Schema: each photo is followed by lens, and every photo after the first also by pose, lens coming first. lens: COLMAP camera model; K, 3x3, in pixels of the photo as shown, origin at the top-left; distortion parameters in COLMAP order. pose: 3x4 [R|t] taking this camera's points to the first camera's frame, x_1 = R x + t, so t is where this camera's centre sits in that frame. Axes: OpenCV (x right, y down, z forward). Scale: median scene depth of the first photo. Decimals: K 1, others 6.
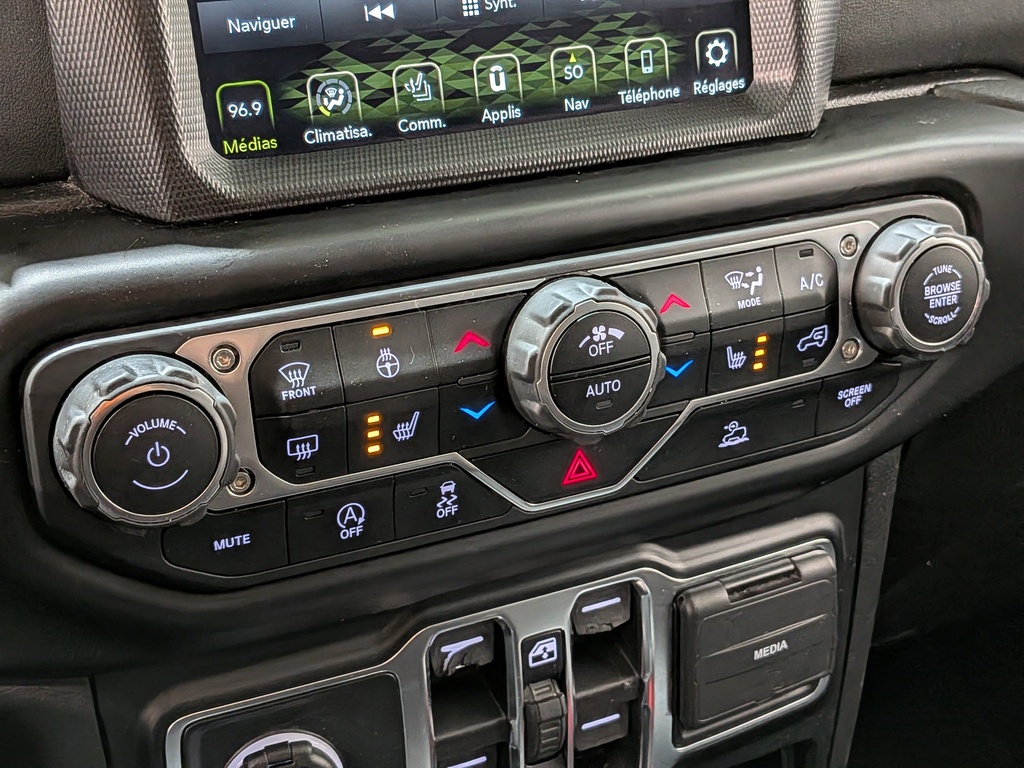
lens RADIAL K [[1484.5, 0, 512.0], [0, 1484.5, 384.0], [0, 0, 1]] dist [0.155438, -0.399597]
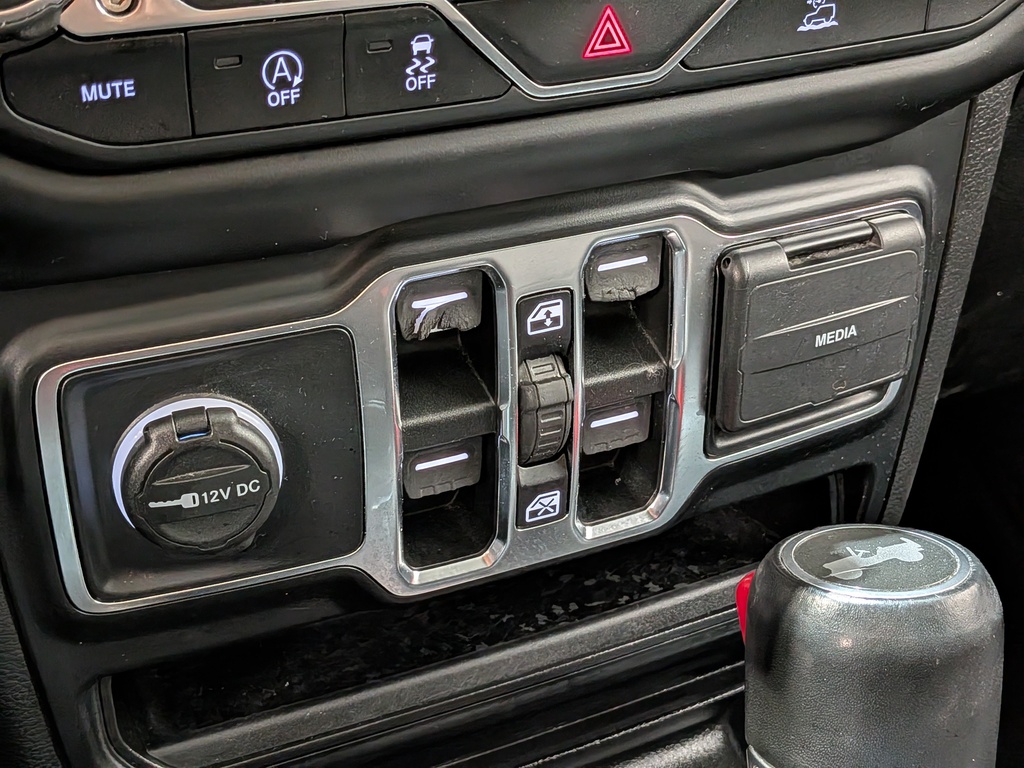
lens RADIAL K [[1484.5, 0, 512.0], [0, 1484.5, 384.0], [0, 0, 1]] dist [0.155438, -0.399597]
pose [[0.999588, 0.027824, 0.007071, -0.000921], [-0.028427, 0.993696, 0.108446, 0.140846], [-0.004009, -0.108602, 0.994077, 0.256329]]
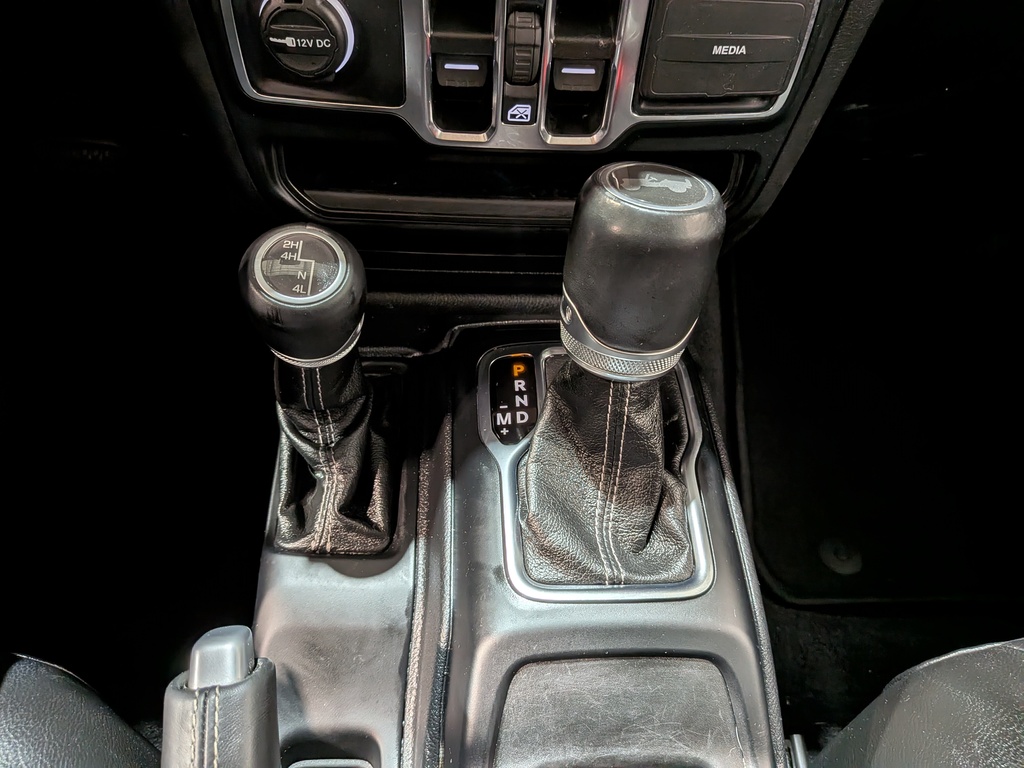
lens RADIAL K [[762.5, 0, 523.1], [0, 762.5, 387.6], [0, 0, 1]] dist [0.000362, -0.007032]
pose [[0.911445, 0.359396, -0.200255, 0.276823], [-0.225671, 0.843706, 0.487065, 0.167284], [0.344006, -0.398742, 0.850097, 0.367384]]
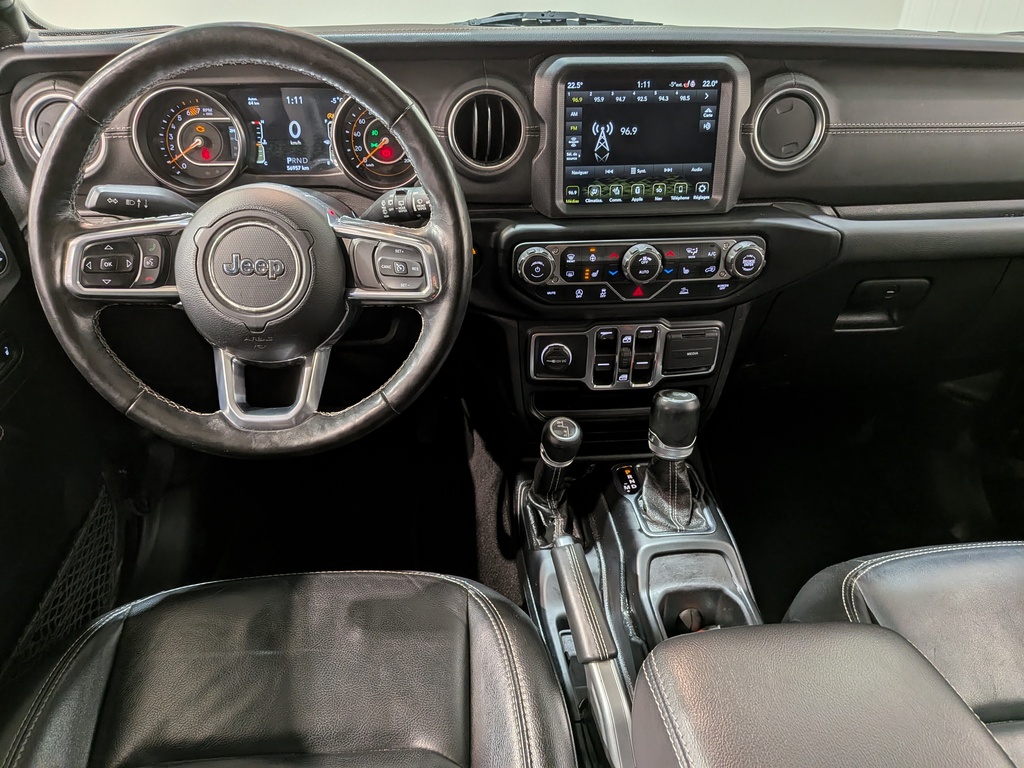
lens RADIAL K [[755.1, 0, 506.3], [0, 755.1, 393.0], [0, 0, 1]] dist [0.097525, -0.217777]
pose [[0.931323, 0.210618, -0.297116, 0.367571], [-0.159783, 0.969406, 0.186338, -0.002851], [0.327272, -0.126066, 0.936483, -1.042689]]
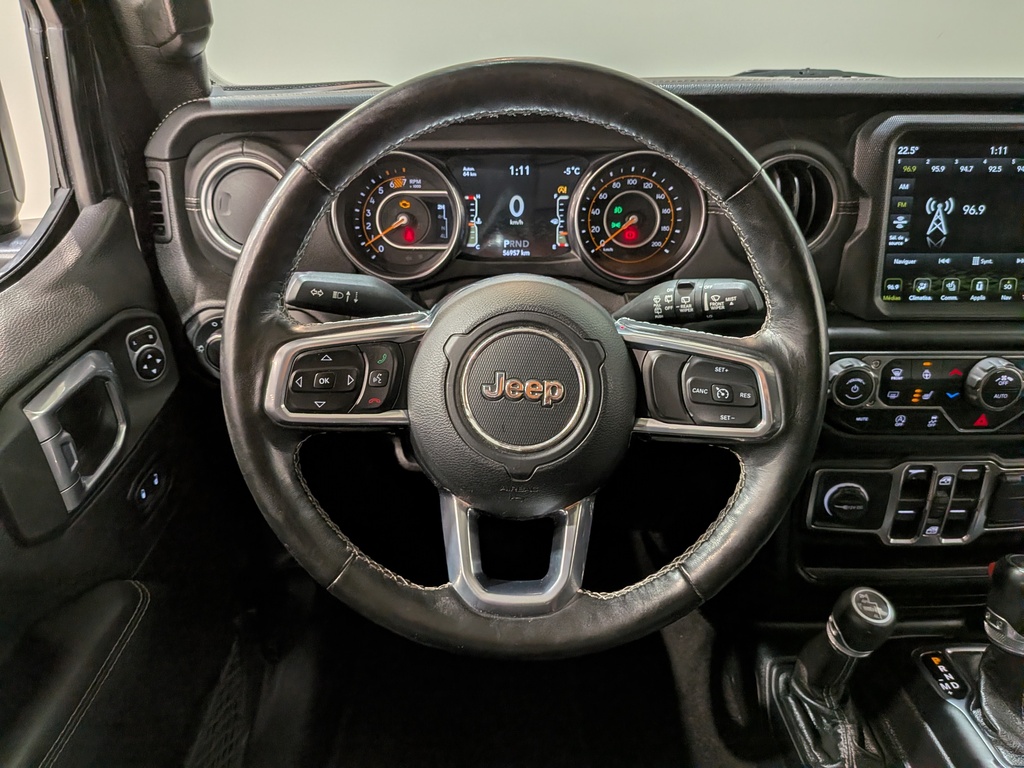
lens RADIAL K [[759.9, 0, 486.4], [0, 759.9, 373.8], [0, 0, 1]] dist [0.048270, -0.104888]
pose [[0.894005, 0.195067, -0.403367, -0.233852], [-0.177709, 0.980790, 0.080438, 0.018137], [0.411309, -0.000230, 0.911496, -0.751134]]
